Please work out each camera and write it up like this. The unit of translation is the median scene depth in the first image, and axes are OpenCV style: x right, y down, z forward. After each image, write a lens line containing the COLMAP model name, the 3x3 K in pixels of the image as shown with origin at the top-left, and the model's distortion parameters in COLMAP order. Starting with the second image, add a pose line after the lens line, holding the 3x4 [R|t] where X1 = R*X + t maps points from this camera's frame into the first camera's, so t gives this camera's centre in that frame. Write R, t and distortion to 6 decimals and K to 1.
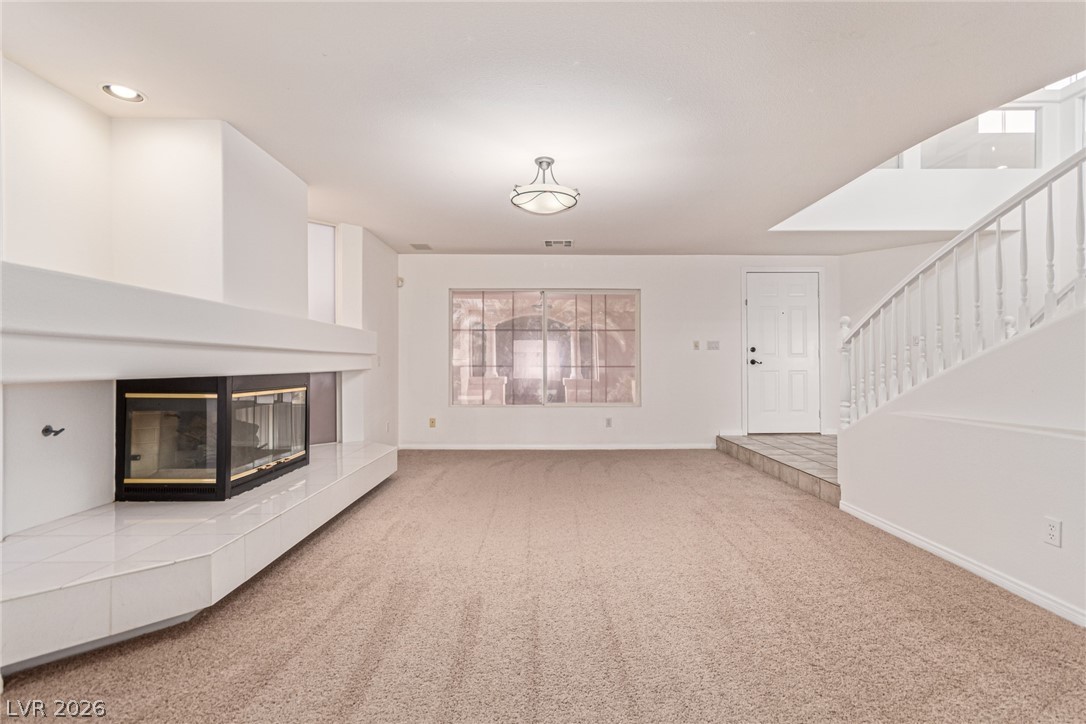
lens RADIAL K [[502.1, 0, 552.2], [0, 502.1, 359.5], [0, 0, 1]] dist [0.006972, 0.001851]
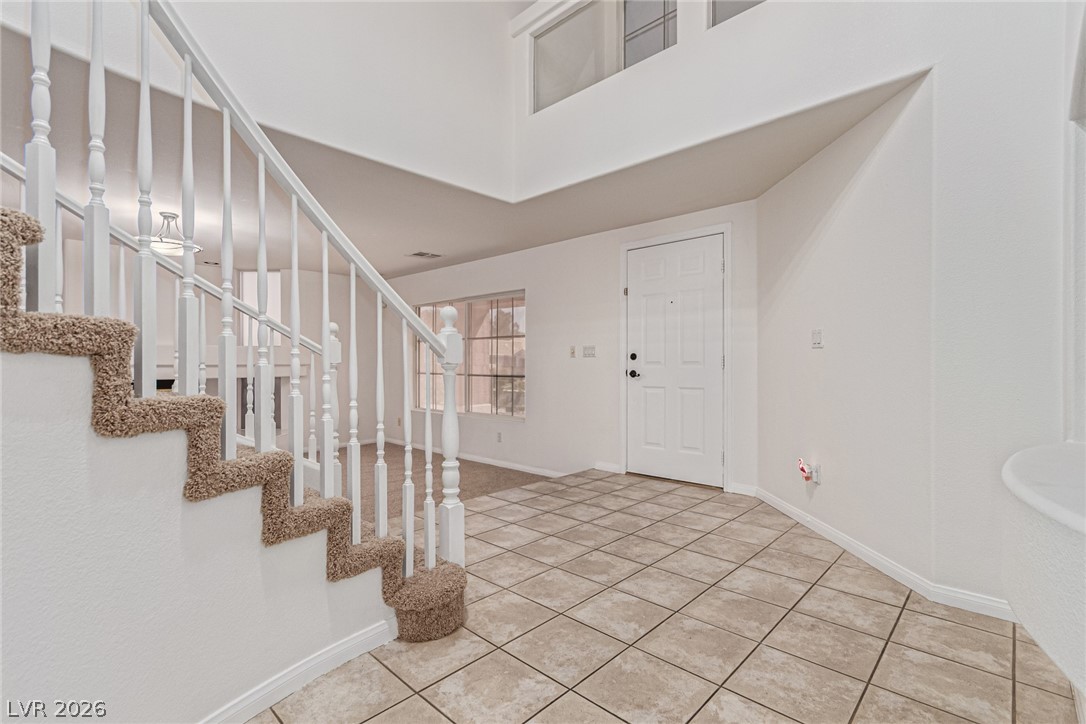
lens RADIAL K [[502.1, 0, 549.0], [0, 502.1, 364.7], [0, 0, 1]] dist [0.006972, 0.001851]
pose [[0.710944, 0.002256, -0.703245, 1.008592], [0.004618, 0.999958, 0.007877, -0.018058], [0.703234, -0.008848, 0.710904, 0.499085]]
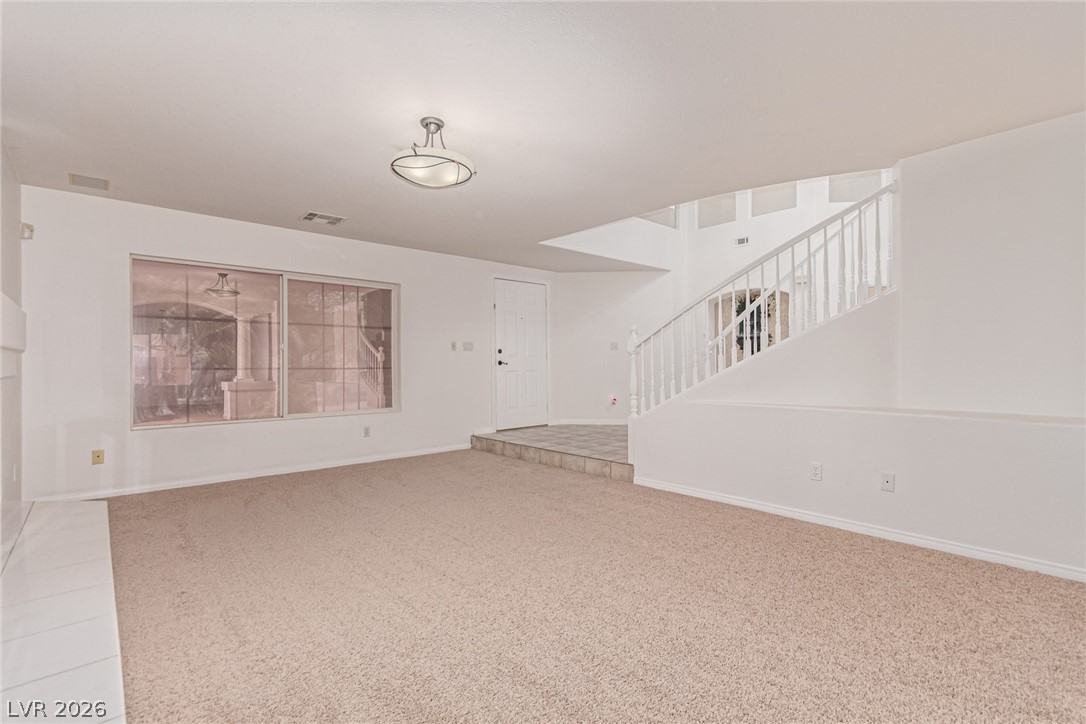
lens RADIAL K [[502.1, 0, 547.5], [0, 502.1, 360.2], [0, 0, 1]] dist [0.006972, 0.001851]
pose [[0.757875, 0.002069, 0.652396, -0.270272], [-0.001499, 0.999998, -0.001431, 0.000793], [-0.652398, 0.000107, 0.757877, 0.155729]]
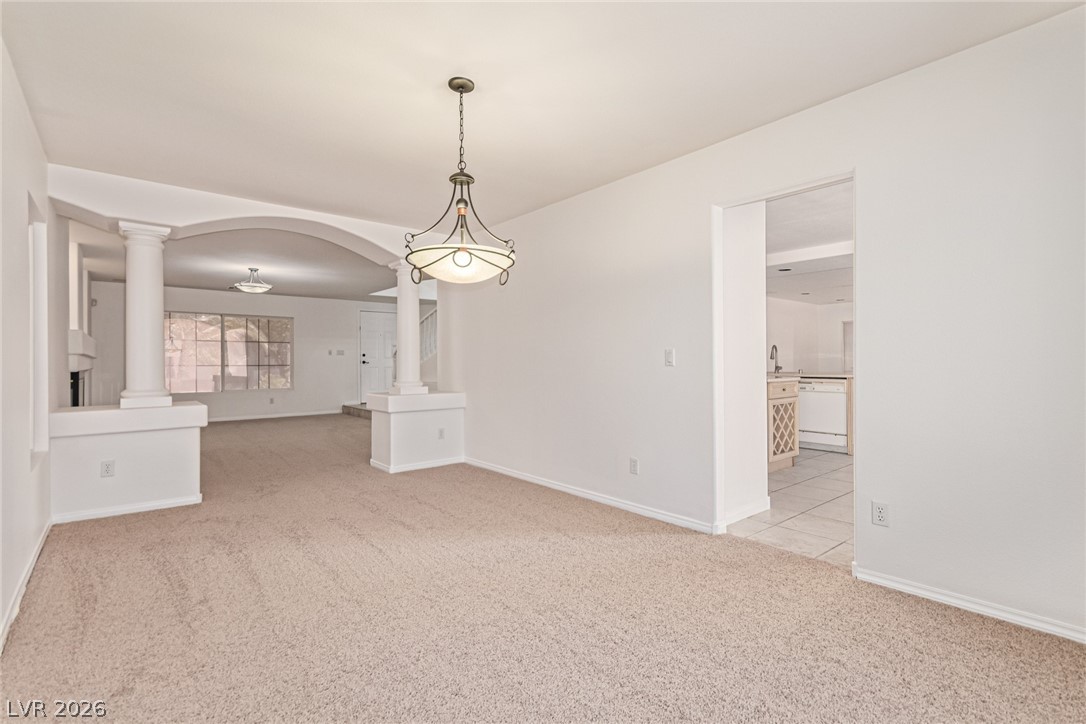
lens RADIAL K [[502.1, 0, 548.3], [0, 502.1, 366.7], [0, 0, 1]] dist [0.006972, 0.001851]
pose [[0.779217, -0.007447, 0.626710, -0.247047], [-0.003301, 0.999867, 0.015984, -0.012286], [-0.626746, -0.014524, 0.779089, -0.953888]]
